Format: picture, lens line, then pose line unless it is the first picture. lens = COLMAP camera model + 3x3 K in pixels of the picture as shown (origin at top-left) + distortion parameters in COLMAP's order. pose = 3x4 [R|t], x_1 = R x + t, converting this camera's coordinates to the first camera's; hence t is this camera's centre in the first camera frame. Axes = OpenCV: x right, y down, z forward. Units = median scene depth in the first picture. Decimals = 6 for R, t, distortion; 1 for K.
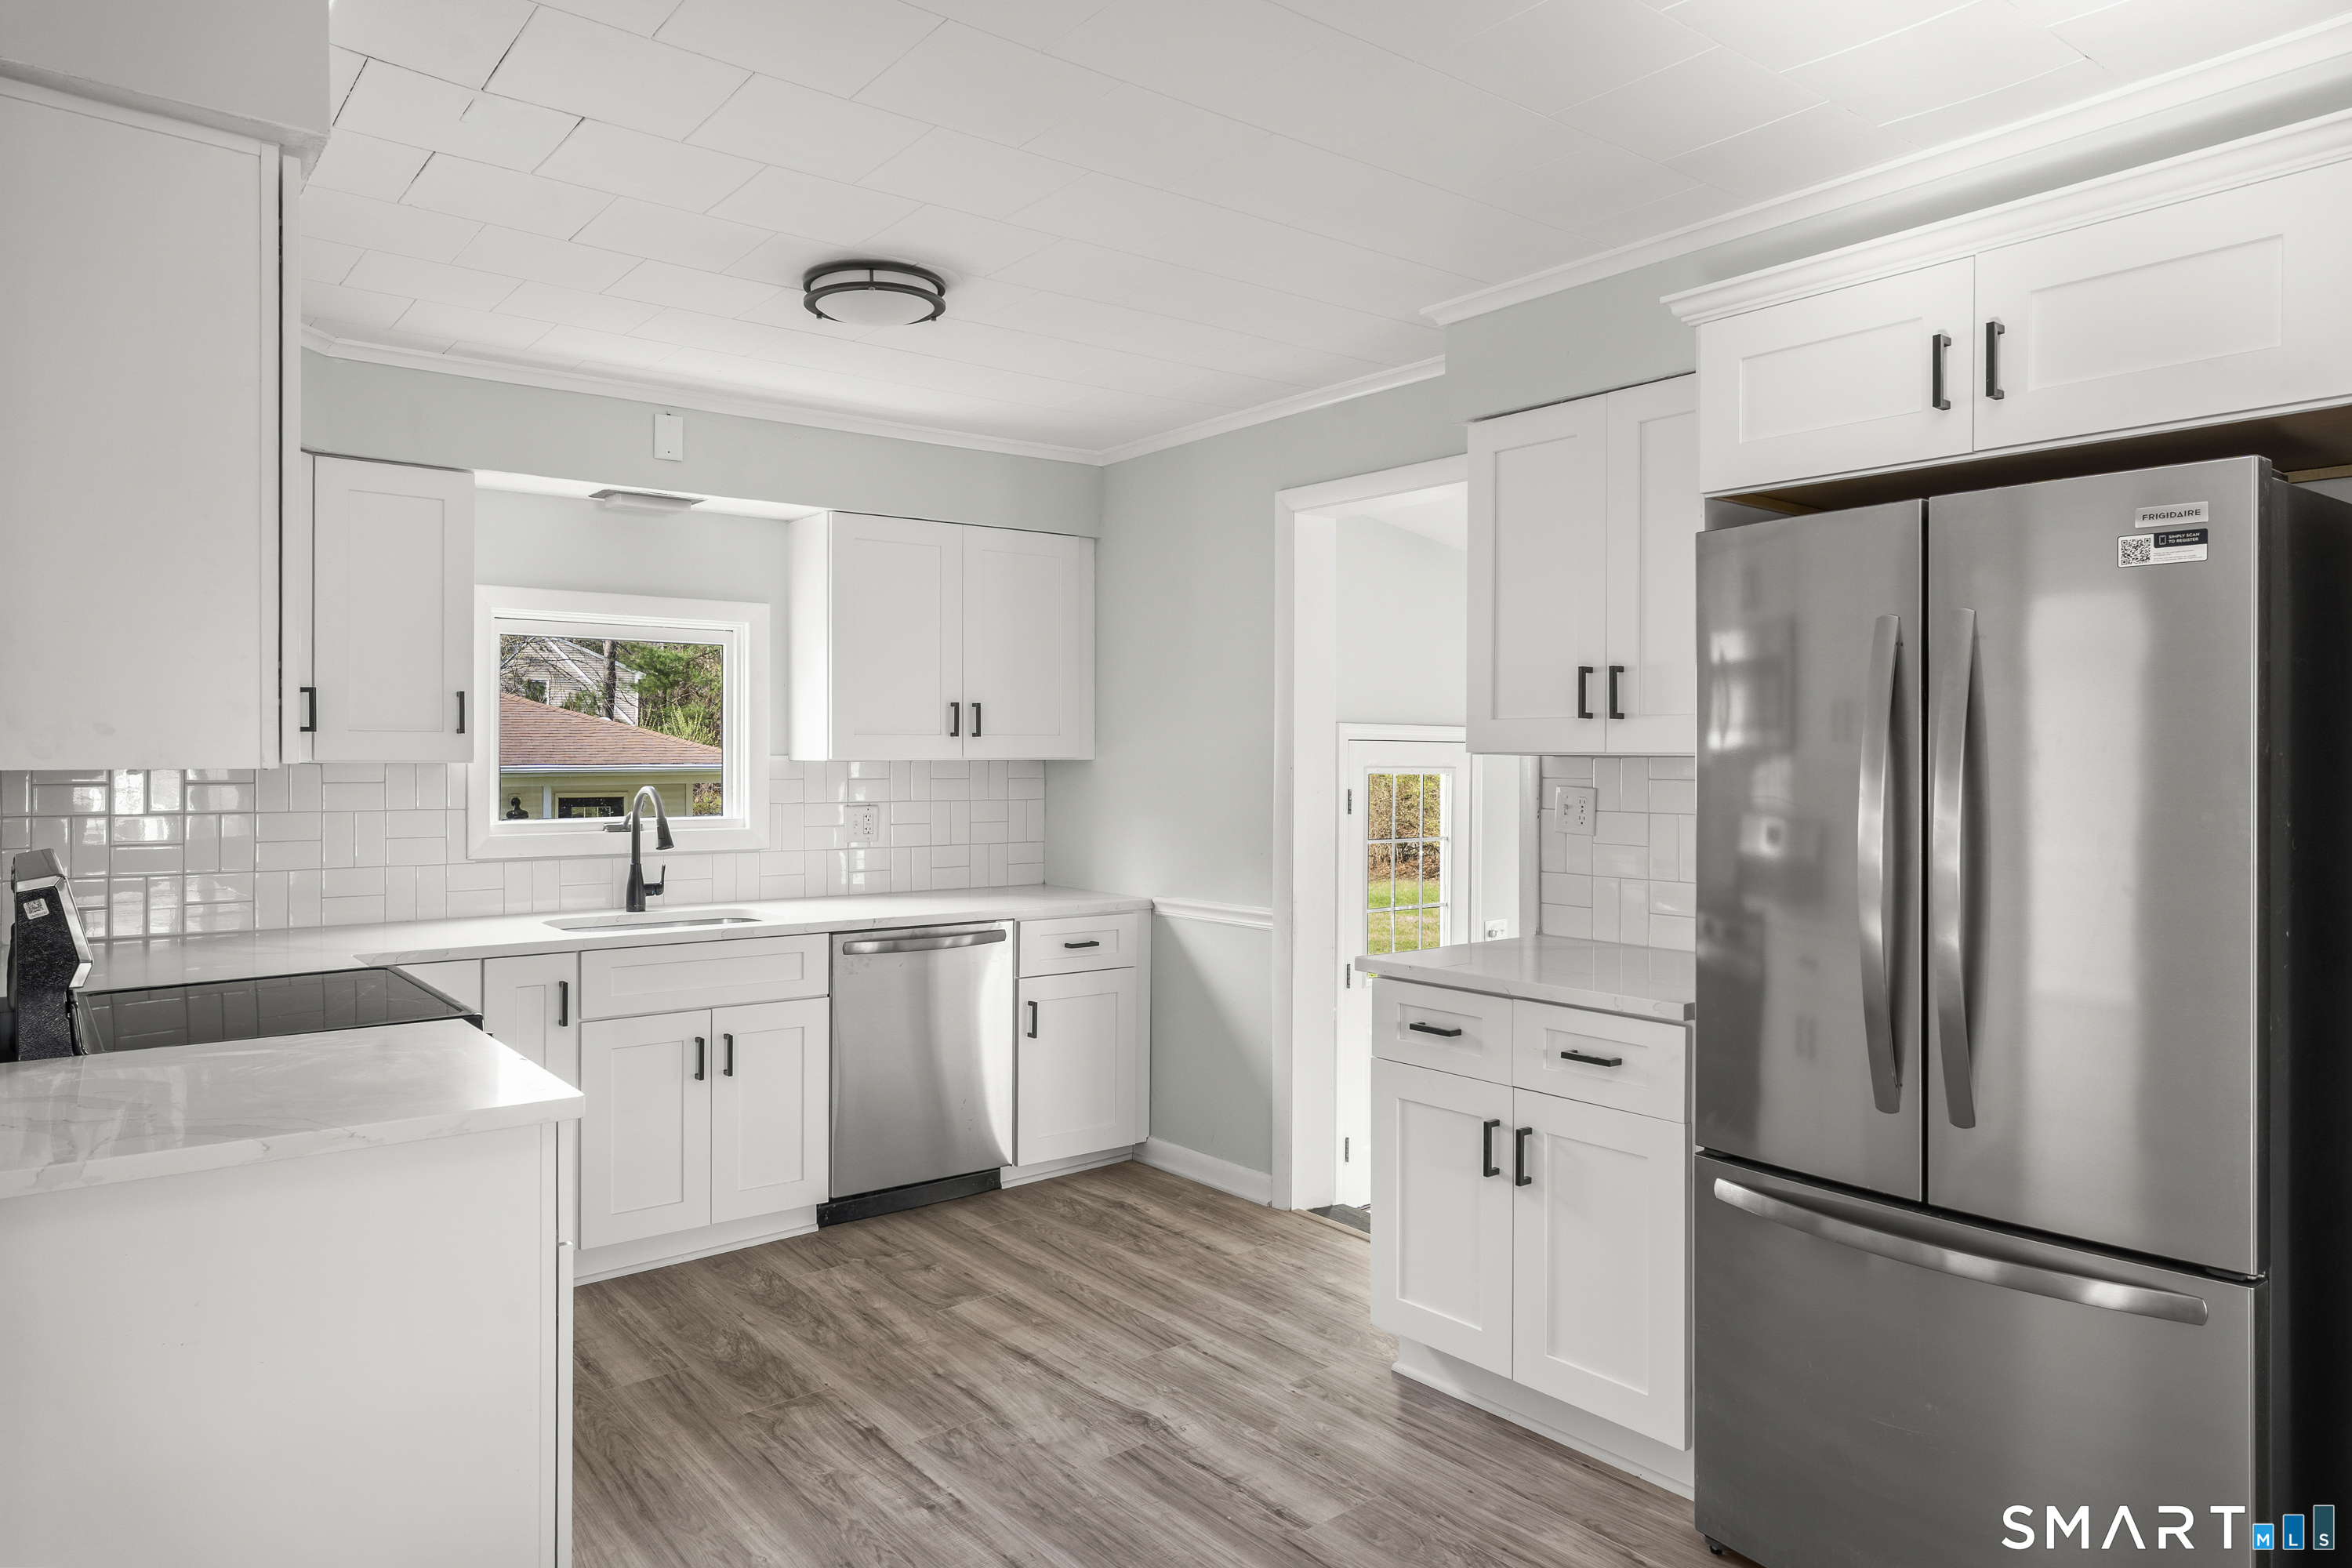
lens RADIAL K [[1478.5, 0, 1148.0], [0, 1478.5, 759.9], [0, 0, 1]] dist [-0.005097, -0.000001]
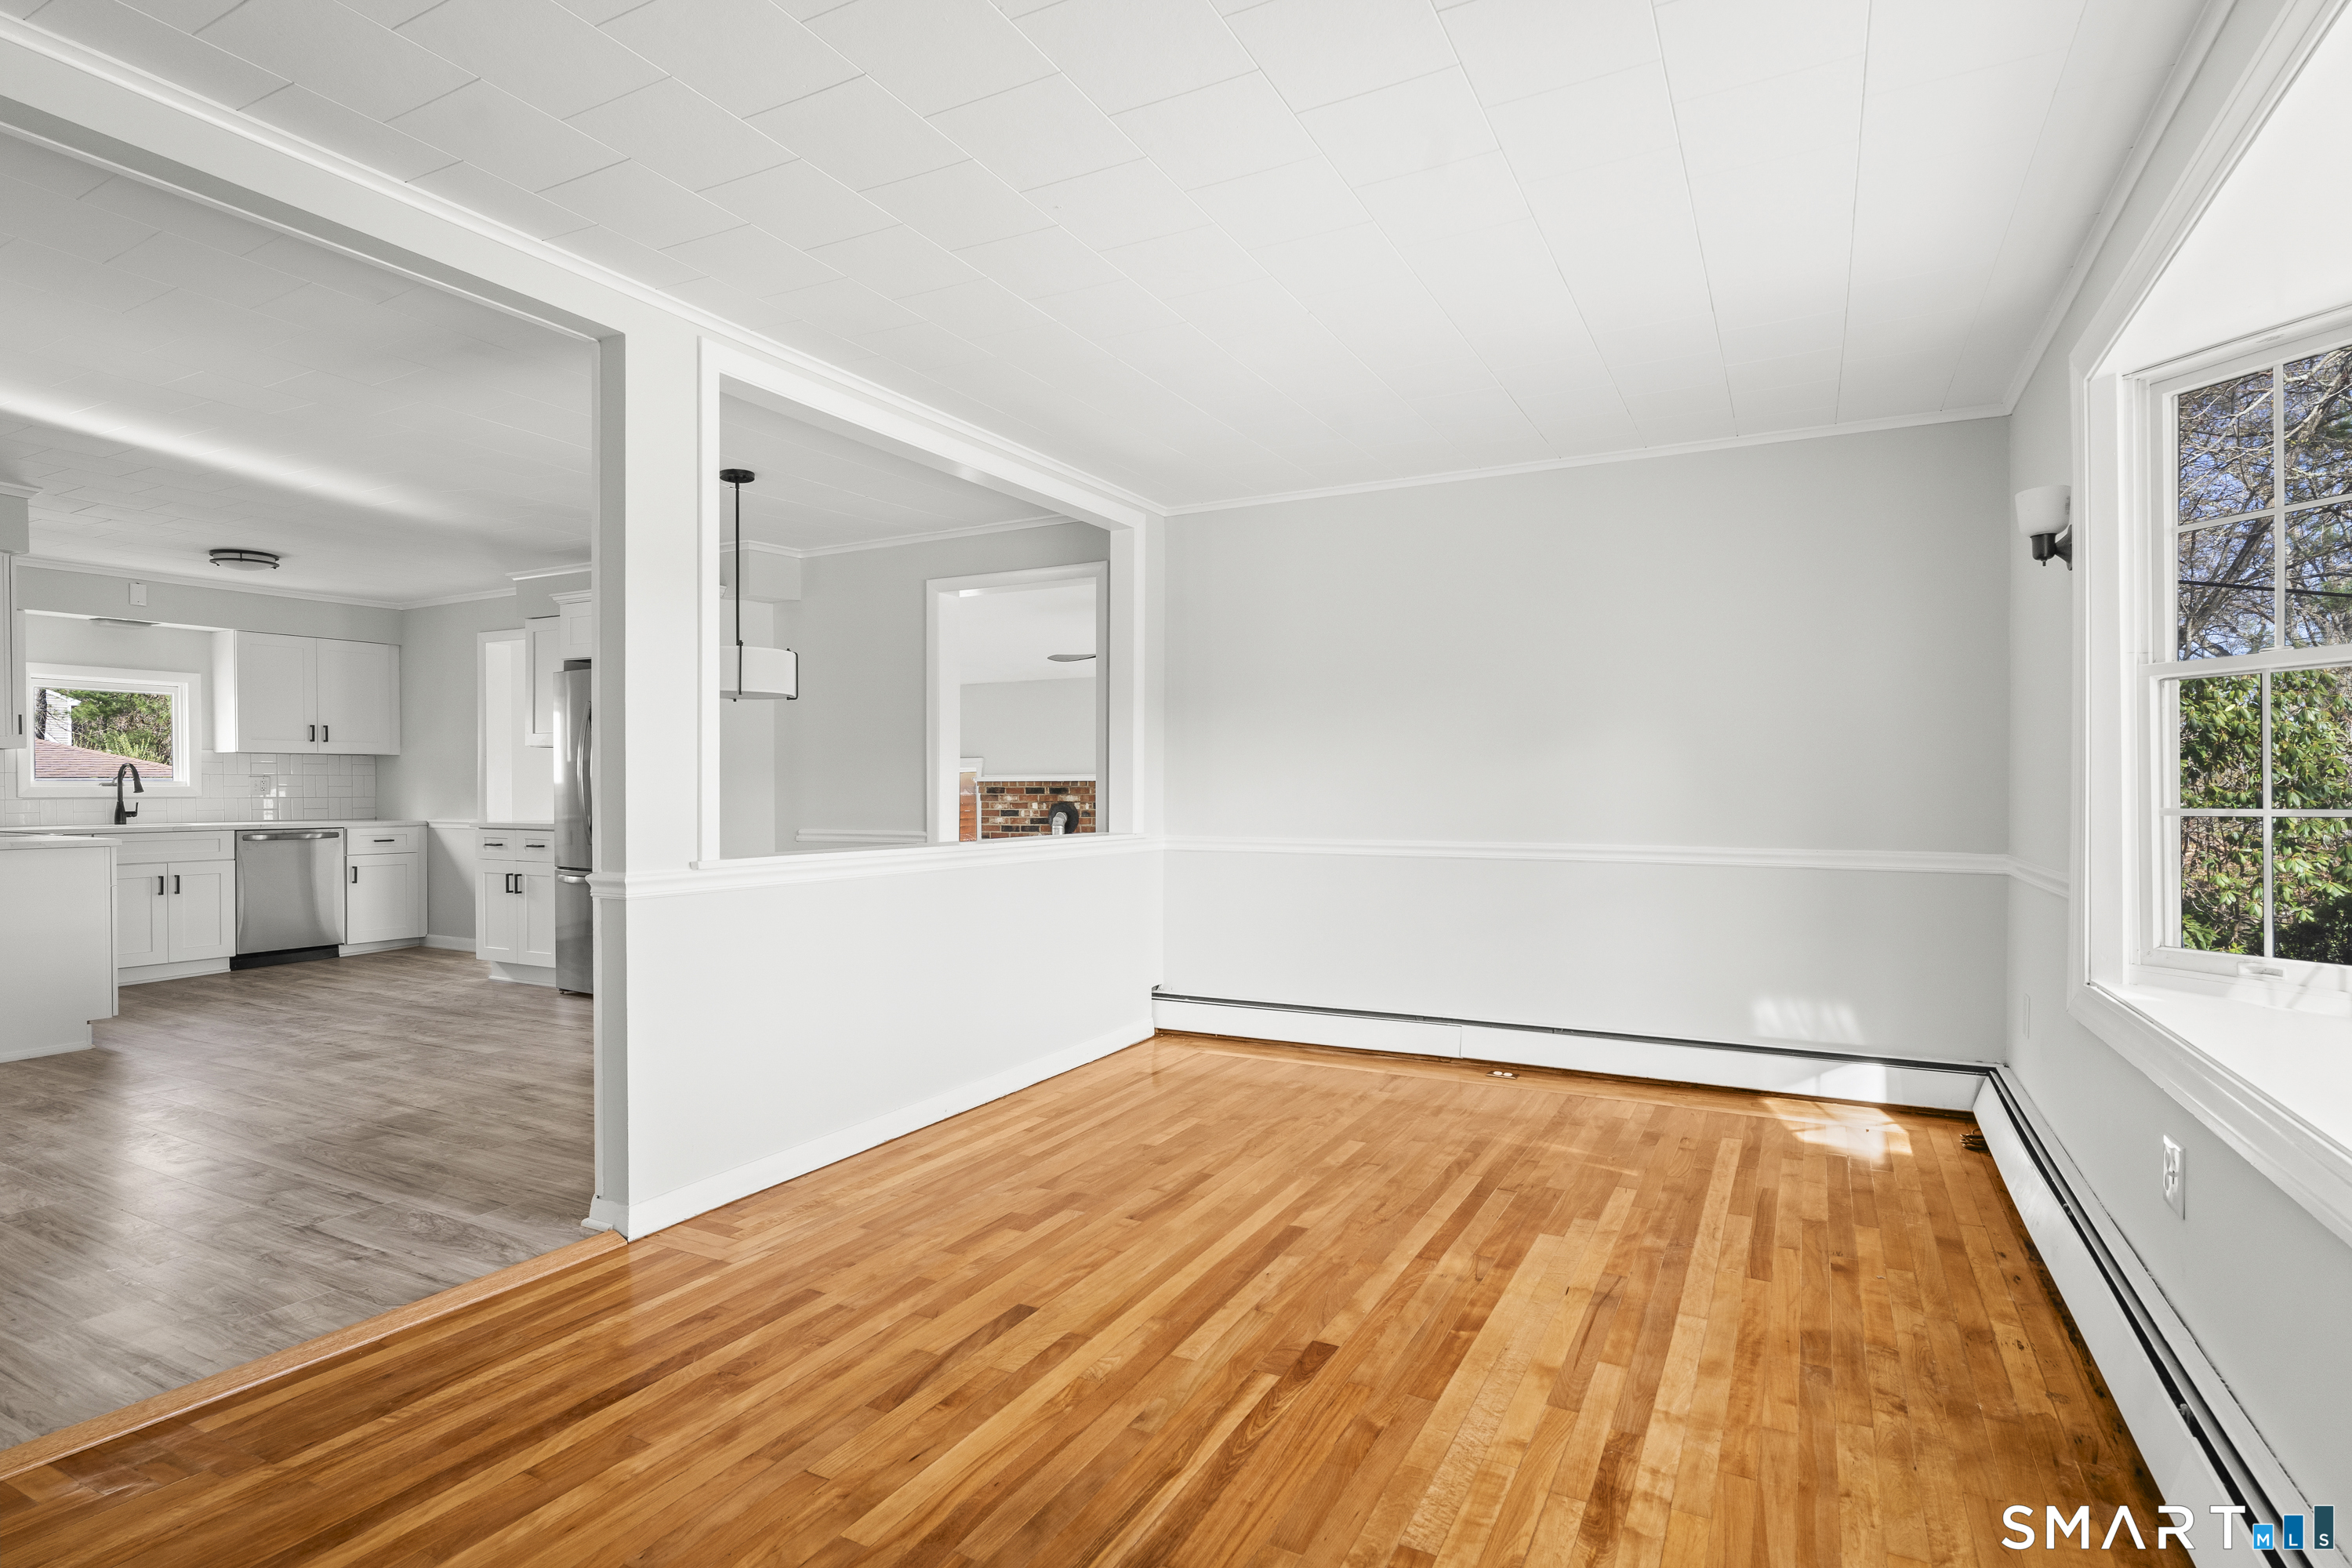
lens RADIAL K [[1212.9, 0, 1171.6], [0, 1212.9, 799.9], [0, 0, 1]] dist [-0.003886, -0.001747]
pose [[0.917131, -0.007033, 0.398525, 0.332613], [0.002731, 0.999932, 0.011361, 0.056067], [-0.398577, -0.009332, 0.917087, -1.152003]]
